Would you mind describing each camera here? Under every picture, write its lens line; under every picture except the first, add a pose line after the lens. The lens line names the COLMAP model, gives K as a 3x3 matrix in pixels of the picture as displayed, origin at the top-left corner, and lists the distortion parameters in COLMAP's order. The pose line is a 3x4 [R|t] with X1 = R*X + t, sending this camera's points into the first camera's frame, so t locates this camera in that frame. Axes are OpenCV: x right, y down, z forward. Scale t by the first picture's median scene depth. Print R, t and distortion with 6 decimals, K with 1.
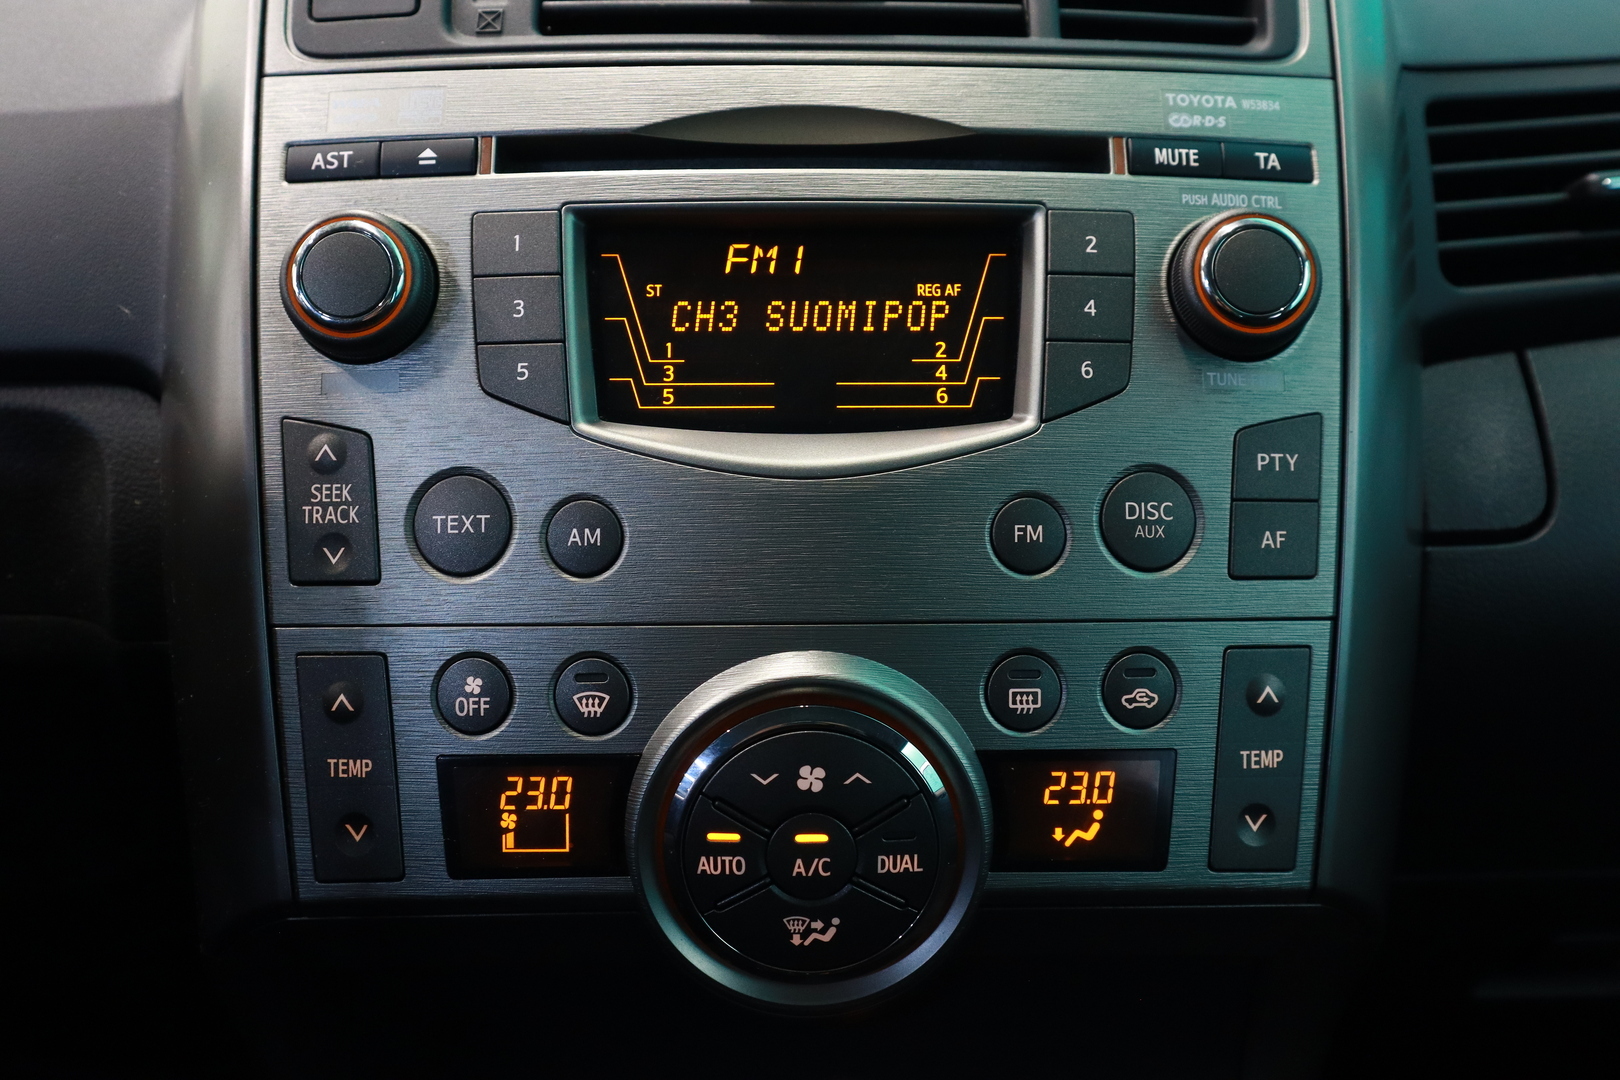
lens RADIAL K [[1487.7, 0, 810.9], [0, 1487.7, 529.4], [0, 0, 1]] dist [-0.018719, 0.000000]
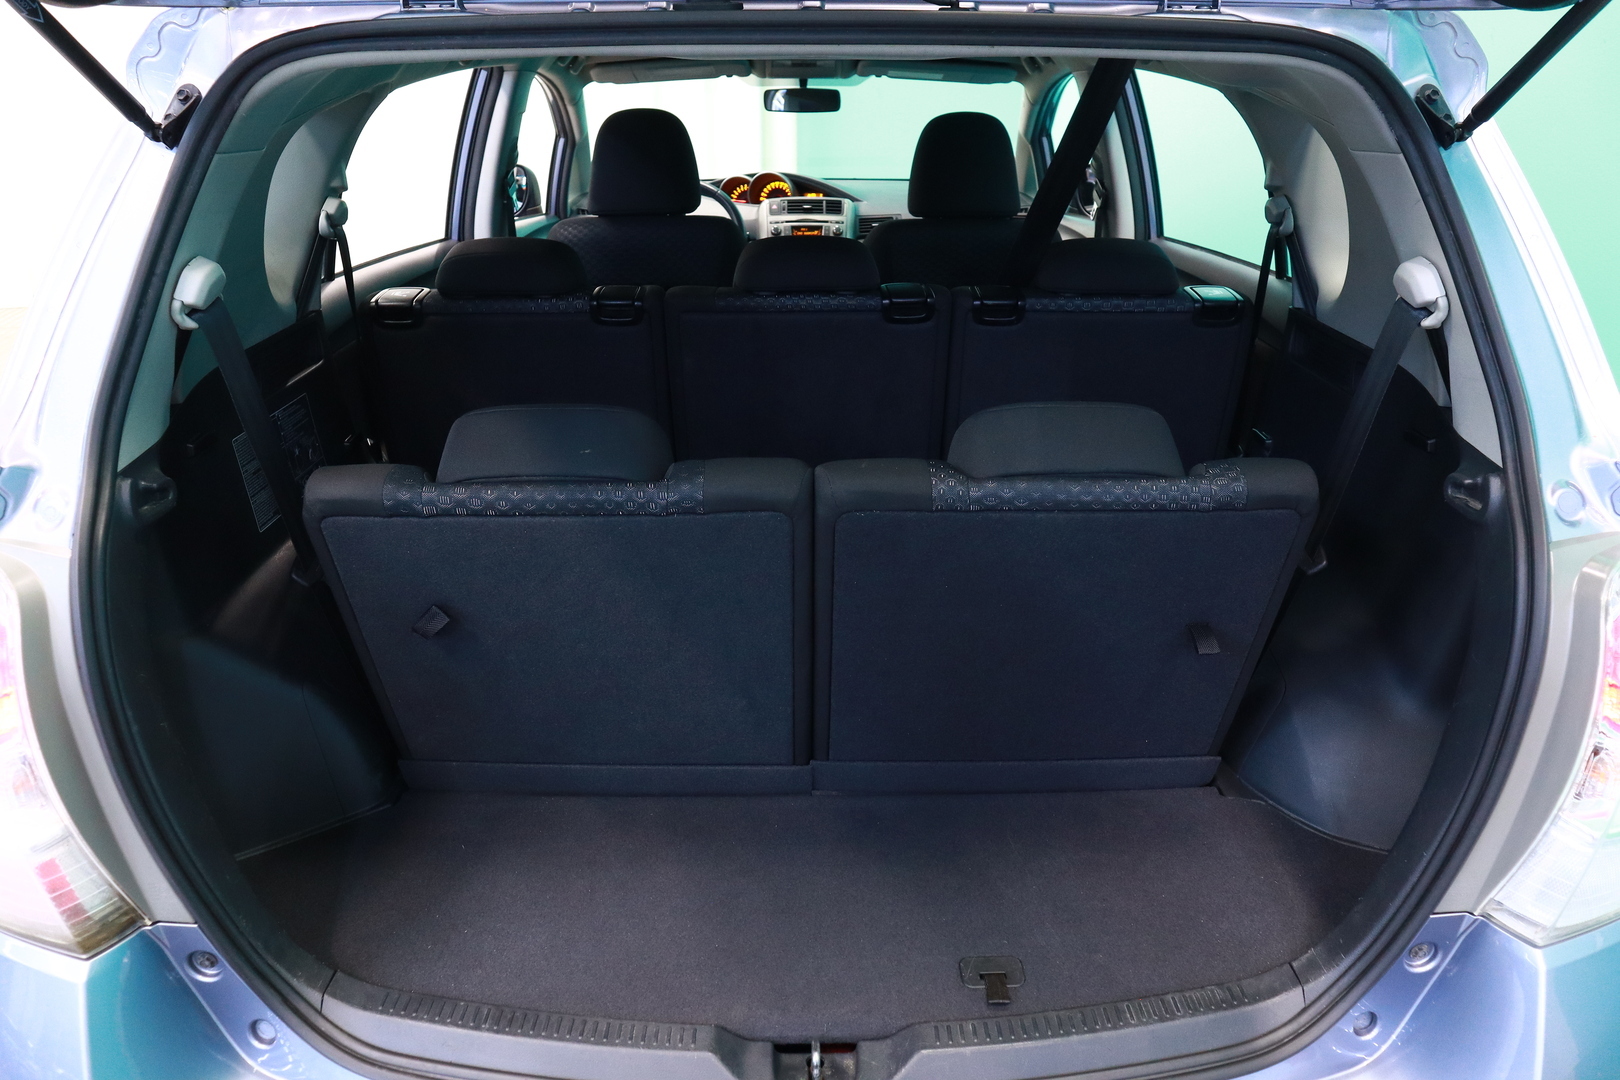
lens RADIAL K [[1123.2, 0, 810.6], [0, 1123.2, 529.3], [0, 0, 1]] dist [-0.108248, 0.056907]
pose [[0.999609, -0.000198, -0.027958, 0.325610], [-0.000437, 0.999742, -0.022730, 2.913776], [0.027955, 0.022733, 0.999351, -9.531567]]
